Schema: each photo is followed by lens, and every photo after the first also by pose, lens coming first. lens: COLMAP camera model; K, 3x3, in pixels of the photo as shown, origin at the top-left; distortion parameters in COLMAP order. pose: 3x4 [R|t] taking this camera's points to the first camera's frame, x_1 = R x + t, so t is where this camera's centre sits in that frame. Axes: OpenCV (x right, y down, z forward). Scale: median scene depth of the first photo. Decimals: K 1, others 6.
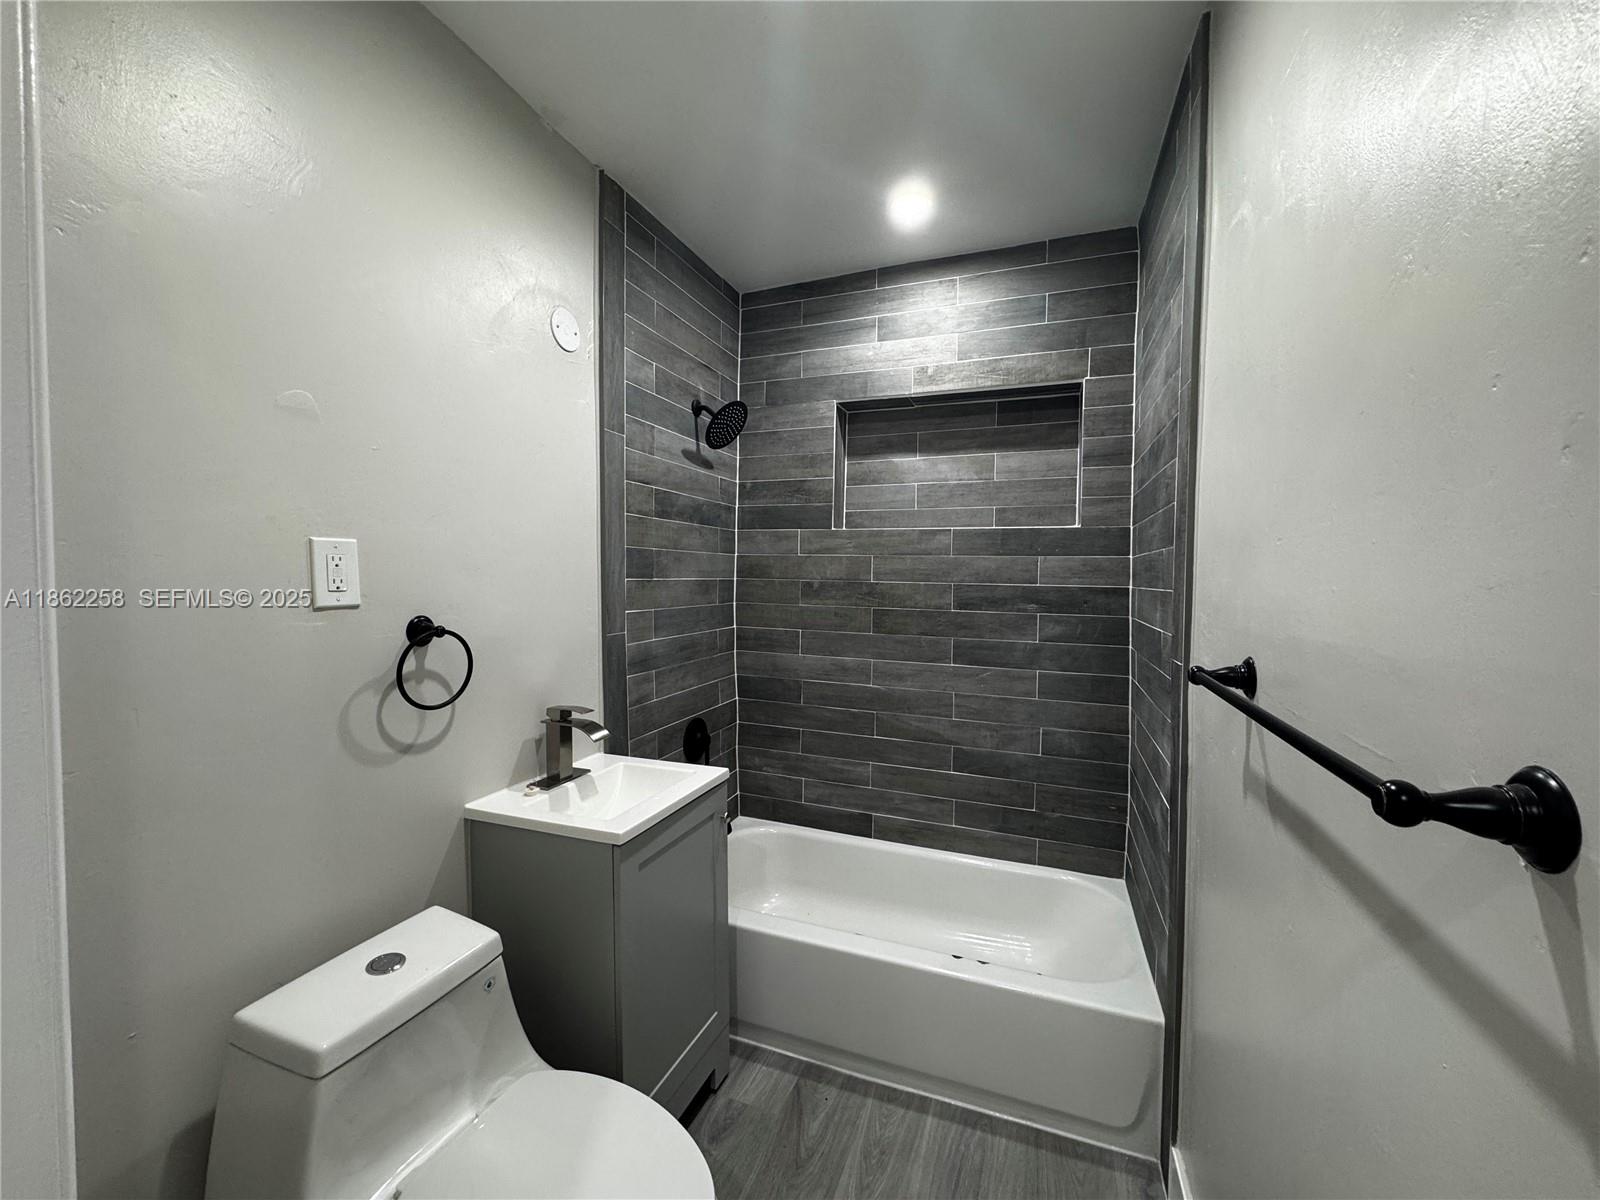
lens RADIAL K [[637.3, 0, 802.5], [0, 637.3, 599.3], [0, 0, 1]] dist [-0.001873, 0.000573]
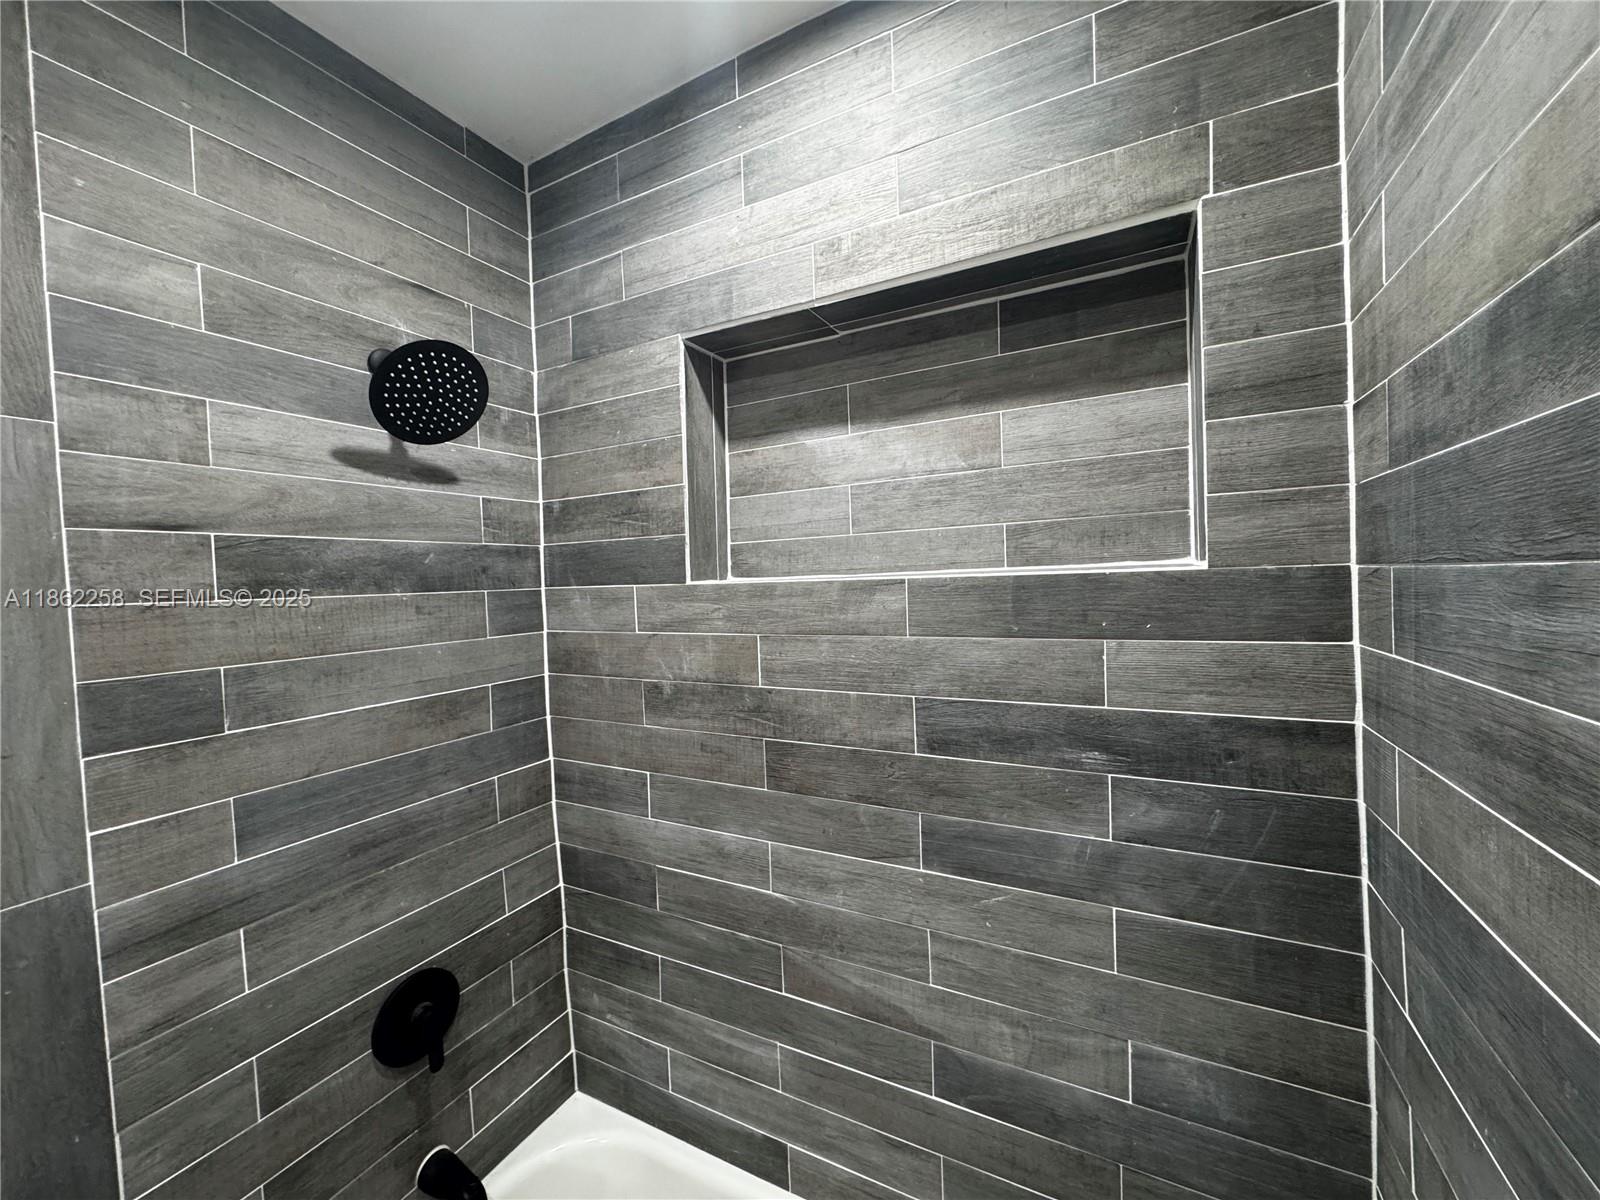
lens RADIAL K [[637.3, 0, 802.5], [0, 637.3, 599.3], [0, 0, 1]] dist [-0.001873, 0.000573]
pose [[0.992302, -0.044749, -0.115476, 0.207838], [0.044104, 0.998994, -0.008140, -0.093198], [0.115724, 0.002985, 0.993277, 0.520321]]
